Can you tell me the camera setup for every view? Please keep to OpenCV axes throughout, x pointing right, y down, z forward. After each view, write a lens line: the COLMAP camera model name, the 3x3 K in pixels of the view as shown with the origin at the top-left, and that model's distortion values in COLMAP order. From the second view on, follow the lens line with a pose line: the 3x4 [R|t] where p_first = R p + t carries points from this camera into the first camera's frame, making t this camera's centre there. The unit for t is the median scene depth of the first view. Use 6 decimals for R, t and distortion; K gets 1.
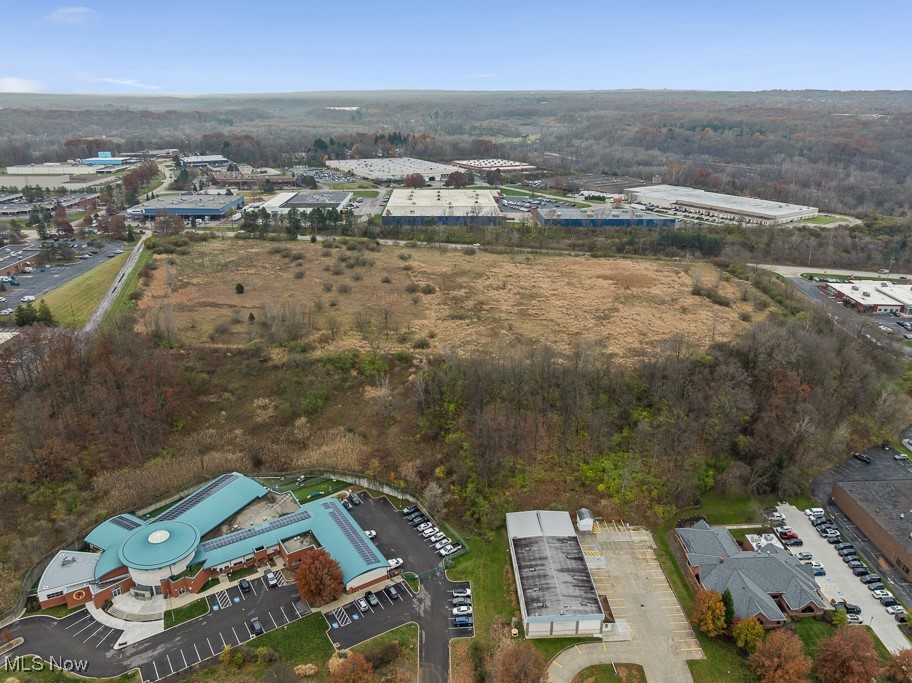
lens RADIAL K [[655.4, 0, 458.5], [0, 655.4, 337.1], [0, 0, 1]] dist [-0.037341, 0.001818]
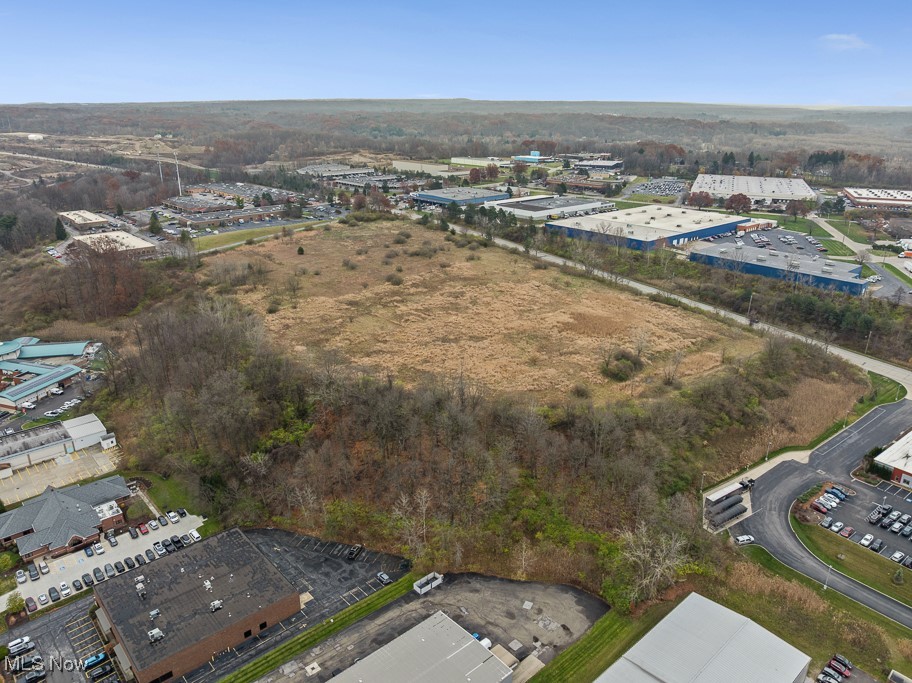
lens RADIAL K [[655.4, 0, 458.5], [0, 655.4, 337.1], [0, 0, 1]] dist [-0.037341, 0.001818]
pose [[0.631515, 0.255503, -0.732057, 0.886776], [-0.266409, 0.958167, 0.104600, -0.132327], [0.728158, 0.128970, 0.673166, 0.373616]]
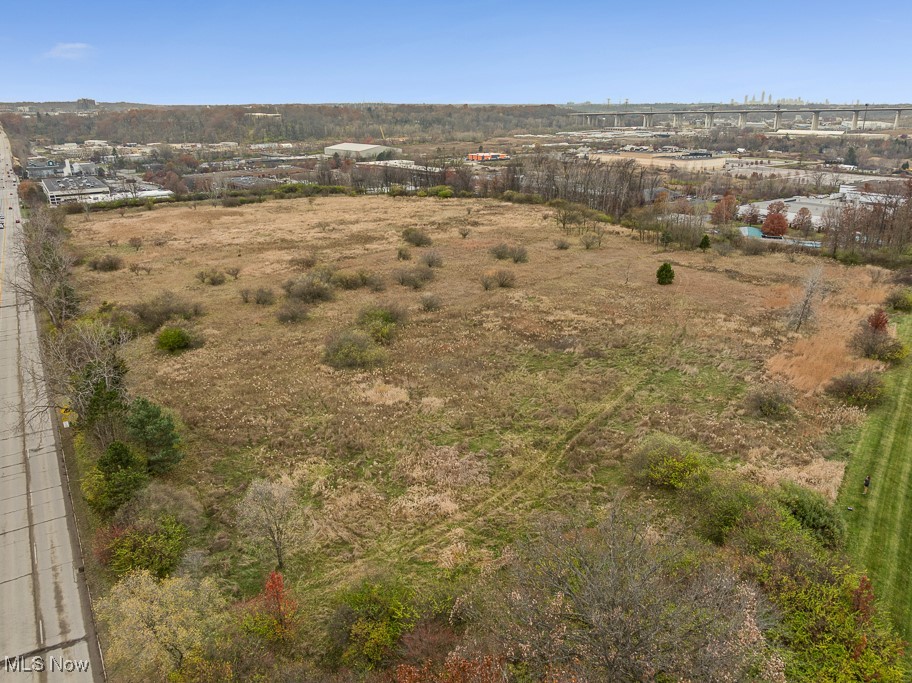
lens RADIAL K [[655.4, 0, 458.5], [0, 655.4, 337.1], [0, 0, 1]] dist [-0.037341, 0.001818]
pose [[-0.583936, -0.277585, 0.762867, -0.634122], [0.286260, 0.808952, 0.513471, -0.330954], [-0.759654, 0.518212, -0.392915, 1.347205]]
